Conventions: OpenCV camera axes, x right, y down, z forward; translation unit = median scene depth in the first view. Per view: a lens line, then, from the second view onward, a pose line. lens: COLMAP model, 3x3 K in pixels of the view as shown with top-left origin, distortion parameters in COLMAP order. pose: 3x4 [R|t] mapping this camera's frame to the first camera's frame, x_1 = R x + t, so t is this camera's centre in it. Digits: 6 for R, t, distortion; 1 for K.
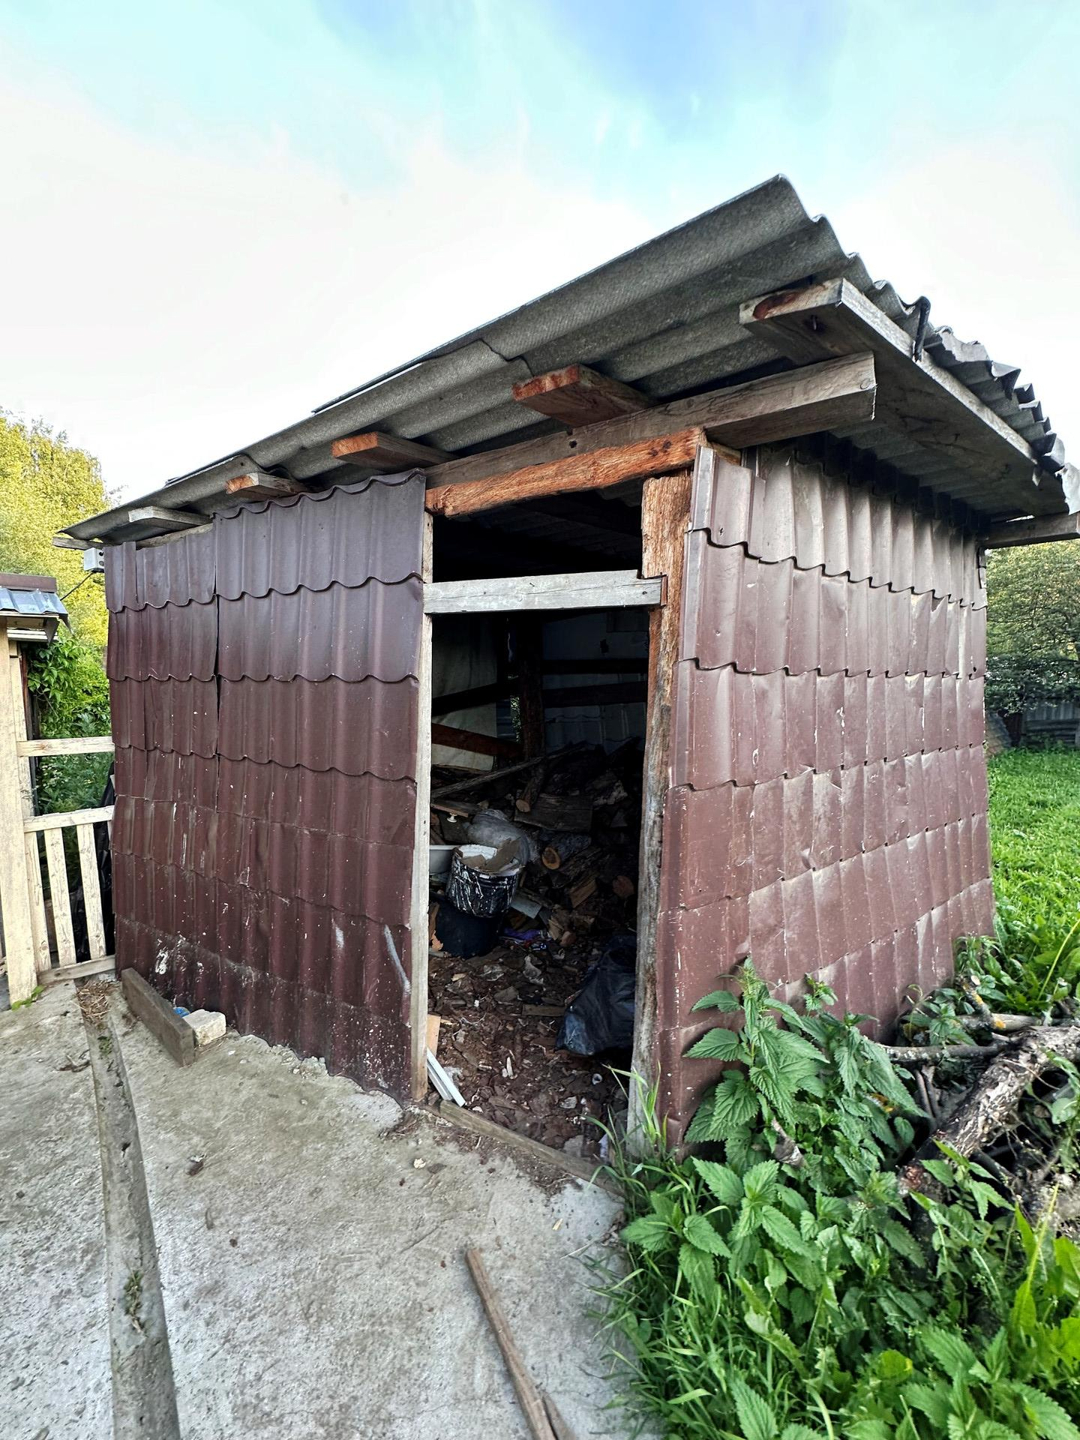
lens RADIAL K [[577.5, 0, 540.0], [0, 577.5, 720.0], [0, 0, 1]] dist [-0.000480, 0.000403]
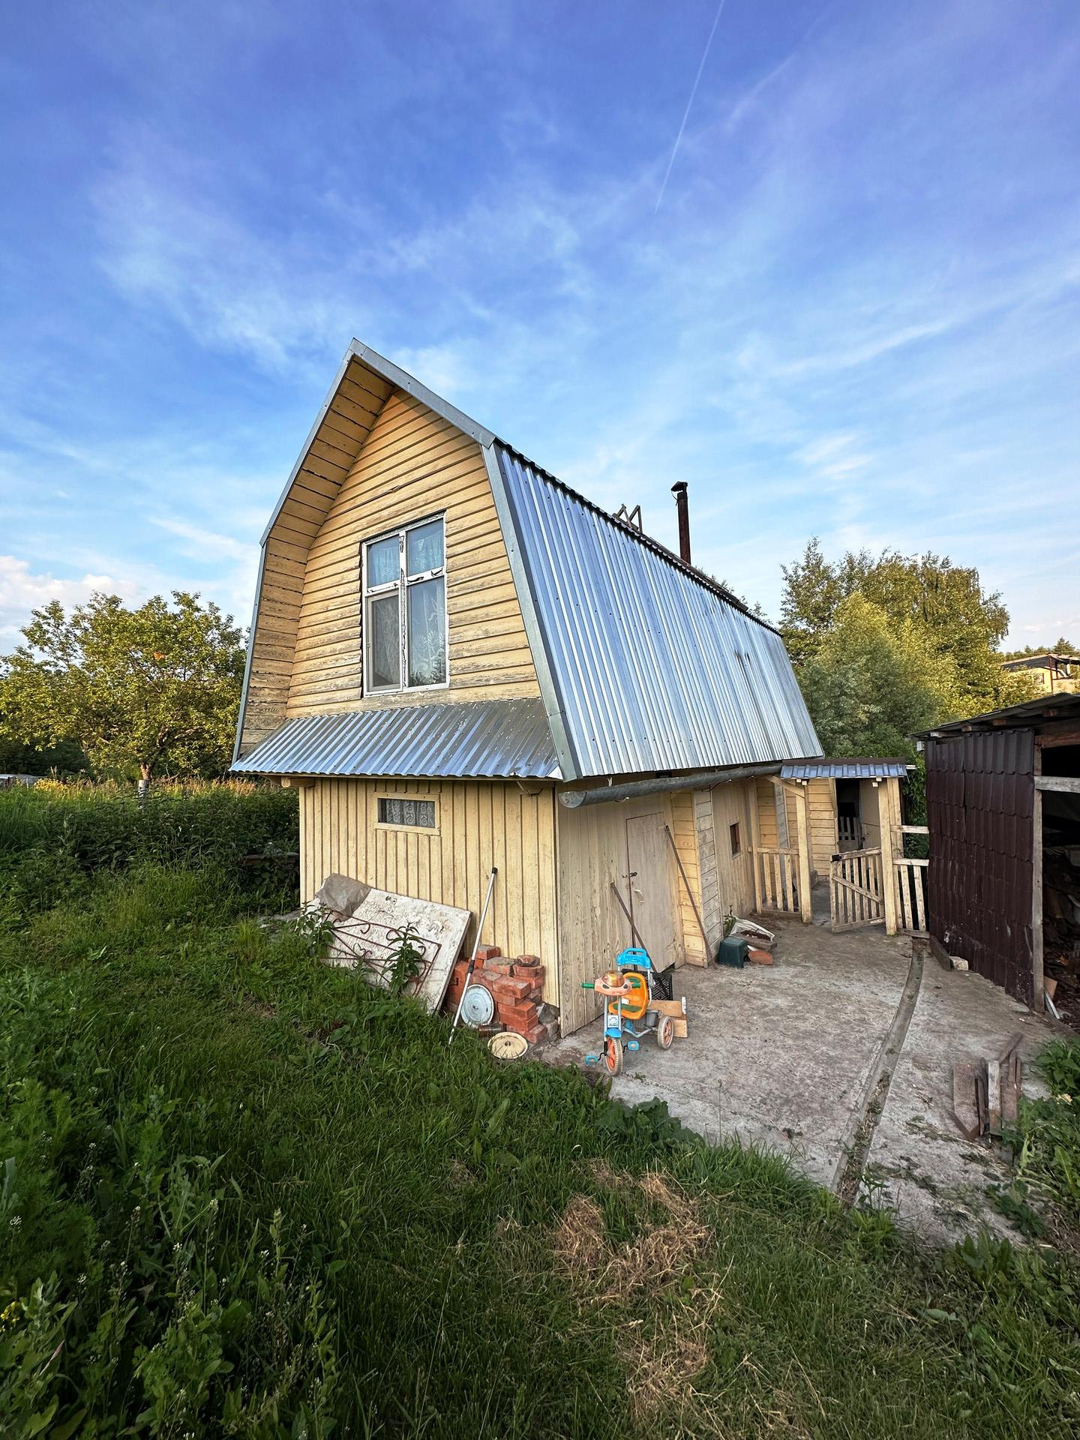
lens RADIAL K [[577.5, 0, 540.0], [0, 577.5, 720.0], [0, 0, 1]] dist [-0.000480, 0.000403]
pose [[0.259821, -0.071026, -0.963041, 1.153543], [-0.065195, 0.993726, -0.090878, -0.091154], [0.963454, 0.086397, 0.253560, -1.145190]]
